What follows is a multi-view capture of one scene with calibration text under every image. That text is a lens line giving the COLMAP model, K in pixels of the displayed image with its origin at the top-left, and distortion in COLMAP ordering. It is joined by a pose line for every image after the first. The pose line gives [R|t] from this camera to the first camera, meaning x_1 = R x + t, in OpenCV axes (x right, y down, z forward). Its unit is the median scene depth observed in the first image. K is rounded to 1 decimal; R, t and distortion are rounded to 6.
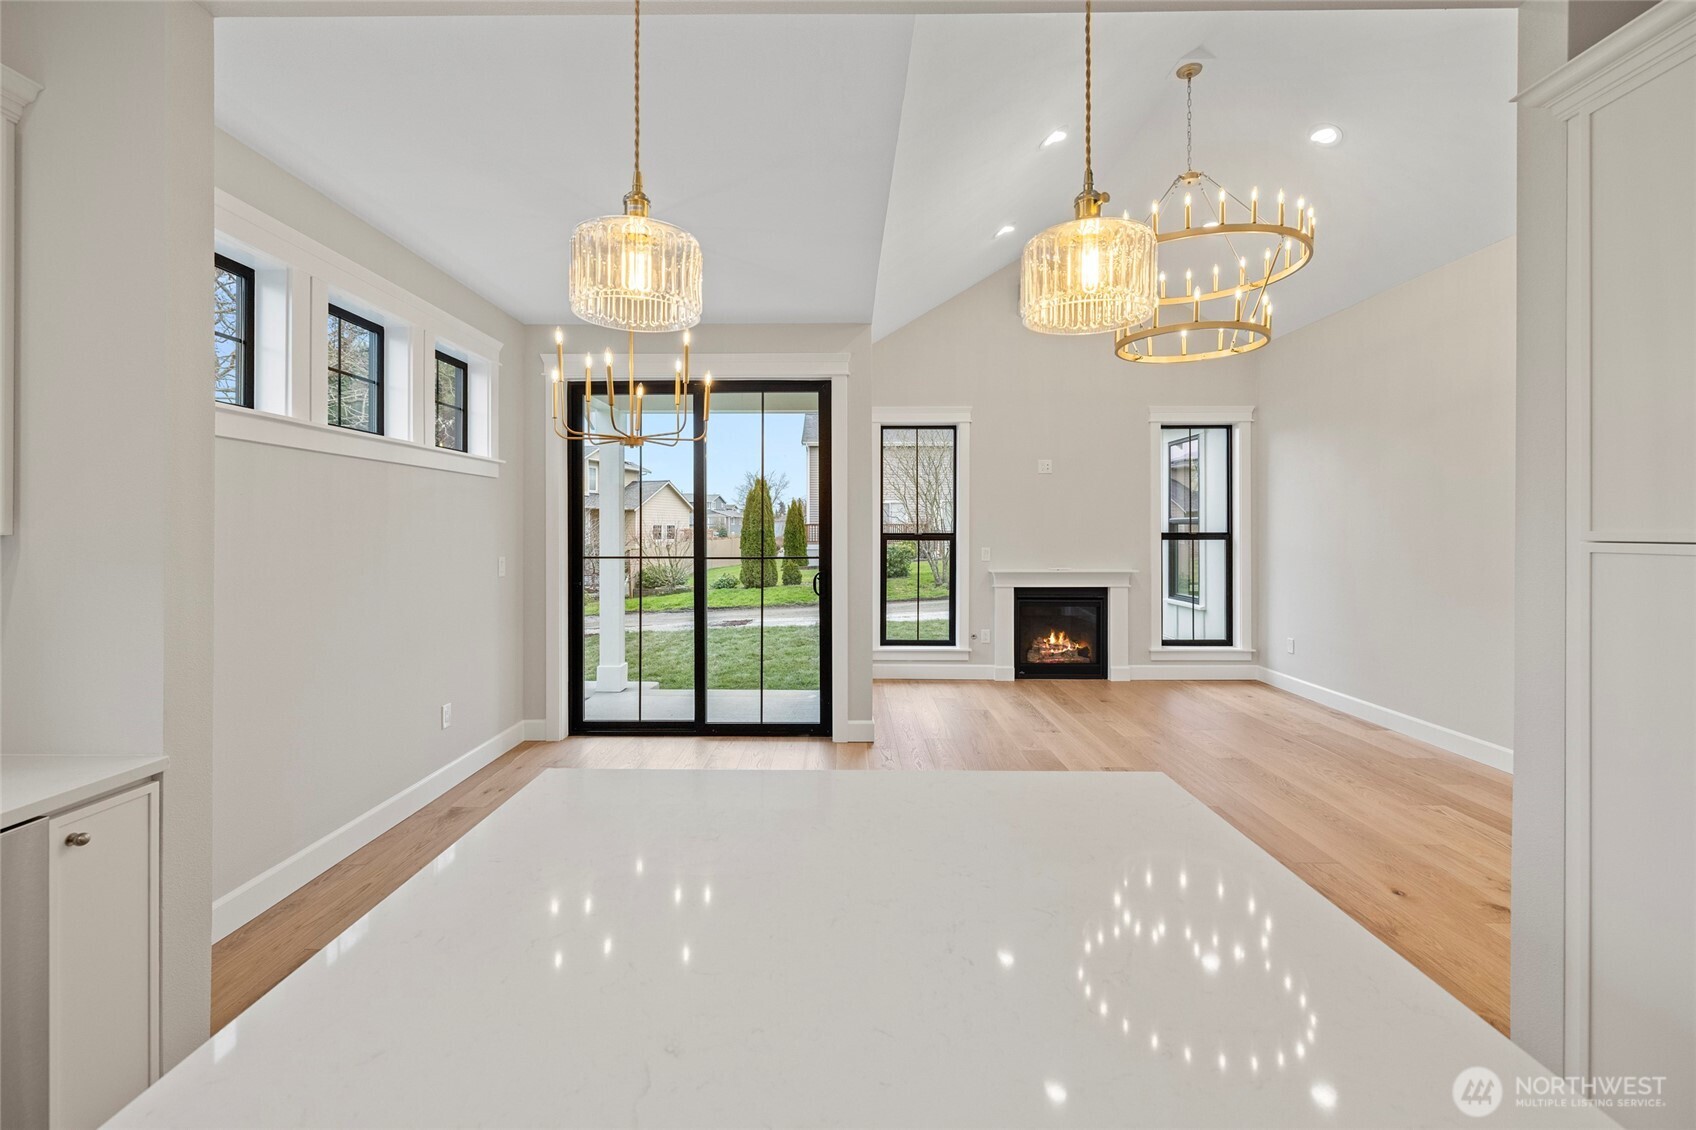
lens RADIAL K [[695.0, 0, 839.3], [0, 695.0, 527.7], [0, 0, 1]] dist [-0.040140, -0.000058]
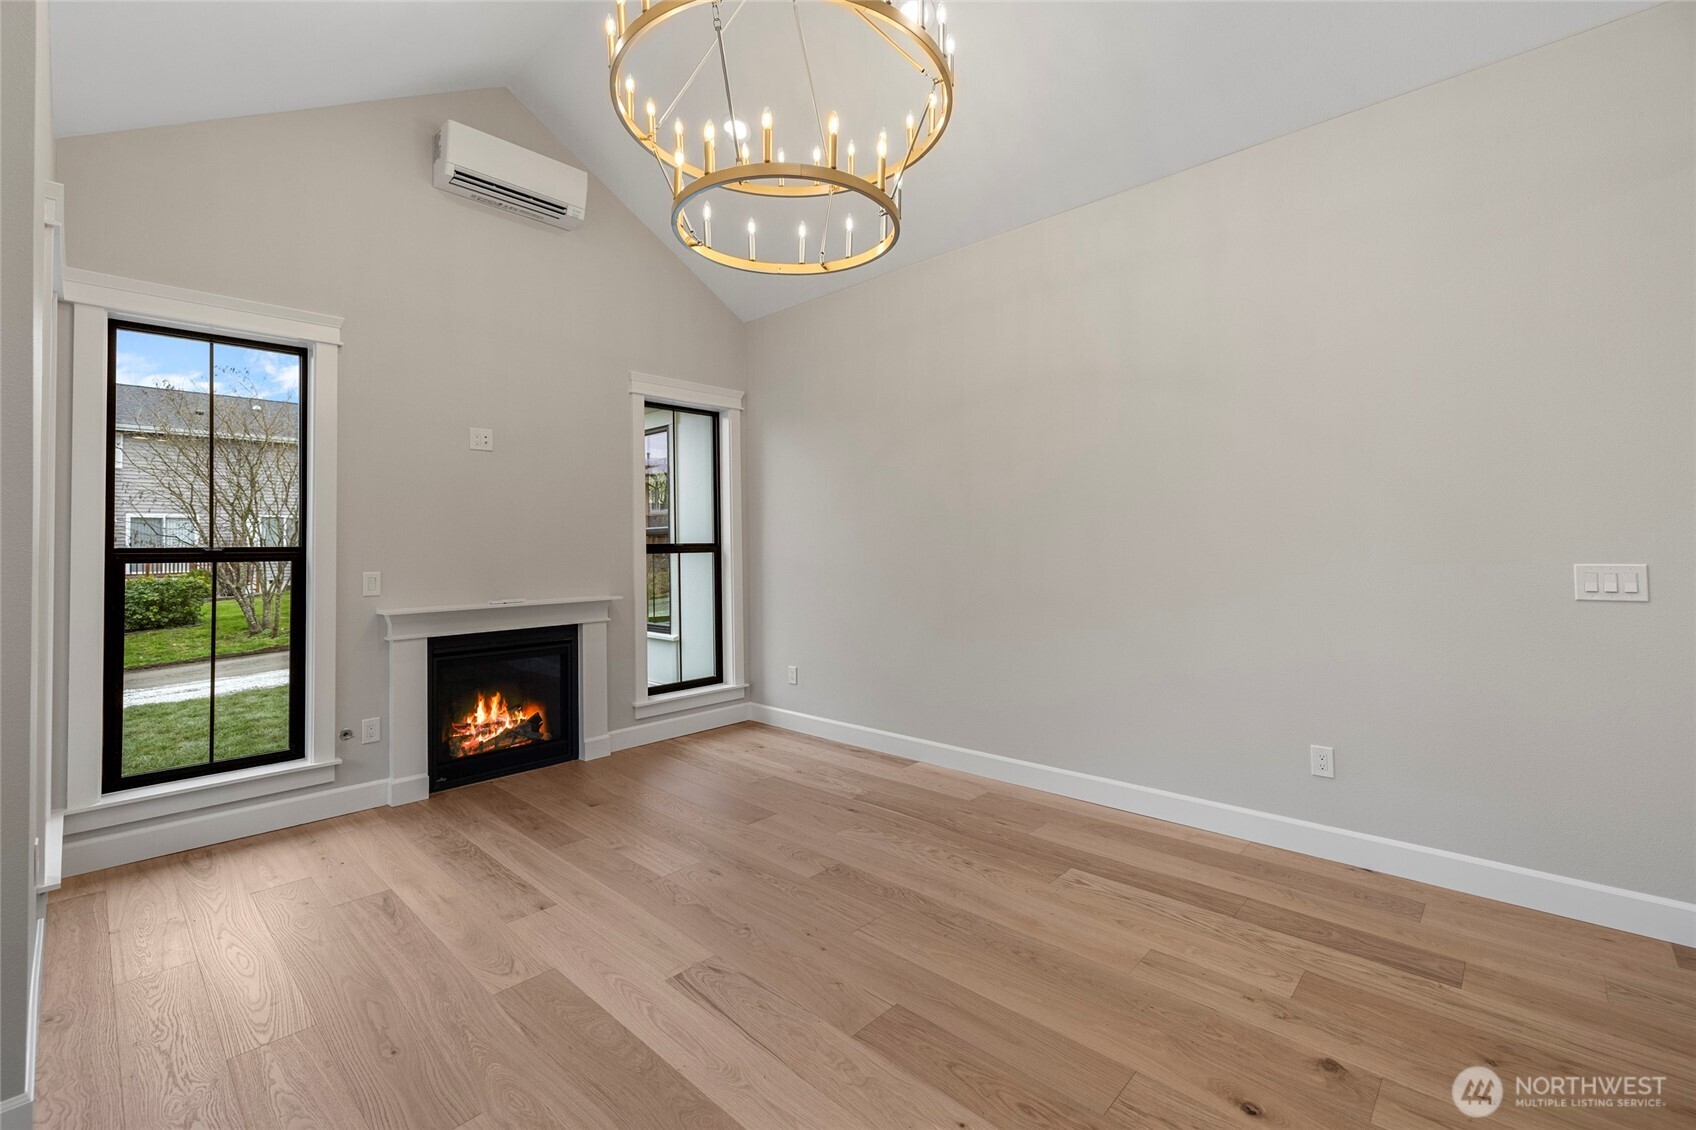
lens RADIAL K [[733.9, 0, 846.5], [0, 733.9, 528.5], [0, 0, 1]] dist [0.001594, 0.000477]
pose [[0.681955, 0.008284, 0.731348, 0.037588], [0.012986, 0.999641, -0.023432, 0.012579], [-0.731279, 0.025477, 0.681602, 0.307973]]
